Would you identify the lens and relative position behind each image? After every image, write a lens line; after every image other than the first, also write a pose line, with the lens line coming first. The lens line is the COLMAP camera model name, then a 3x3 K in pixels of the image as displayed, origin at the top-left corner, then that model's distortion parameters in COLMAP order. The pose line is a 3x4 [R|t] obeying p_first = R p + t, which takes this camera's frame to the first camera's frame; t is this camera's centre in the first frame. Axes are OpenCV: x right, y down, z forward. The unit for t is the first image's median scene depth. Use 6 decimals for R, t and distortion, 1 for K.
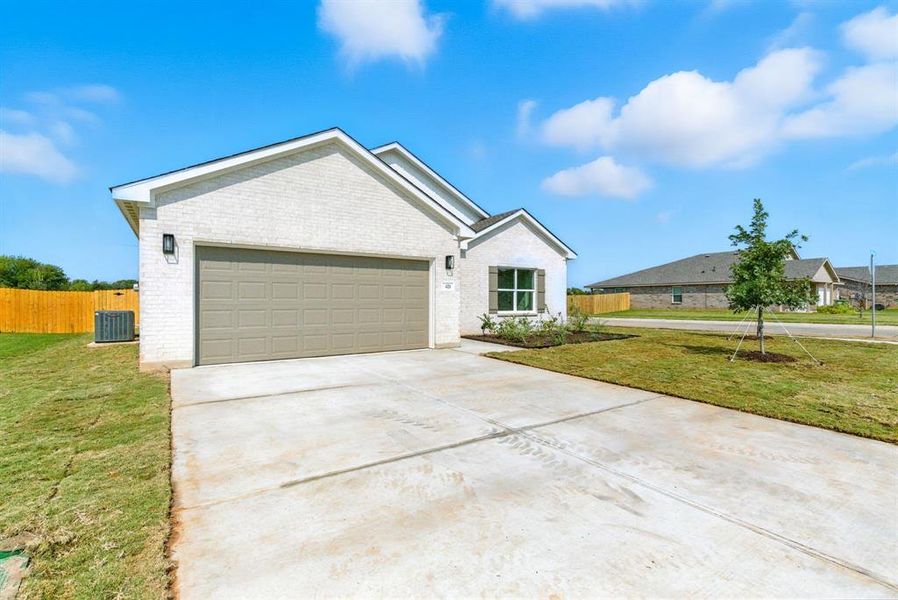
lens RADIAL K [[418.5, 0, 454.8], [0, 418.5, 301.1], [0, 0, 1]] dist [-0.002066, -0.000595]
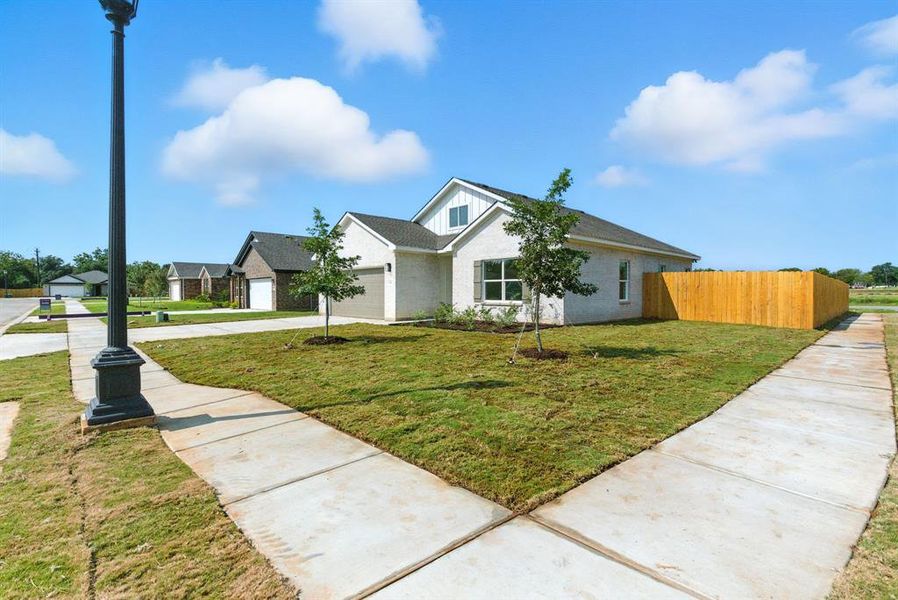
lens RADIAL K [[418.5, 0, 451.2], [0, 418.5, 299.5], [0, 0, 1]] dist [-0.002066, -0.000595]
pose [[0.125807, 0.021748, -0.991816, 1.599681], [0.006081, 0.999724, 0.022693, -0.004466], [0.992036, -0.008886, 0.125640, 1.031773]]
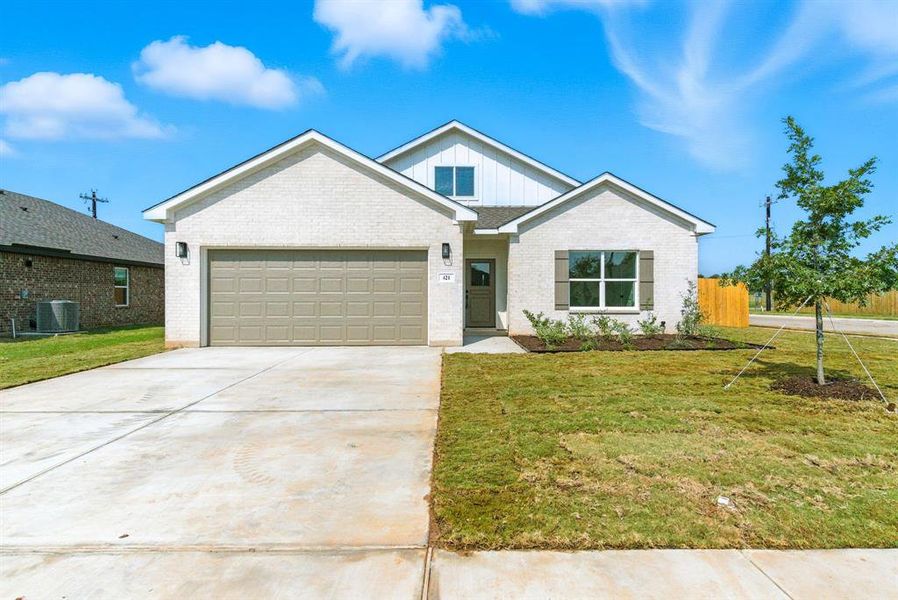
lens RADIAL K [[493.3, 0, 453.4], [0, 493.3, 297.1], [0, 0, 1]] dist [0.011613, -0.000915]
pose [[0.834875, -0.000873, -0.550440, 0.576817], [0.001588, 0.999998, 0.000823, 0.005762], [0.550438, -0.001561, 0.834875, 0.129221]]
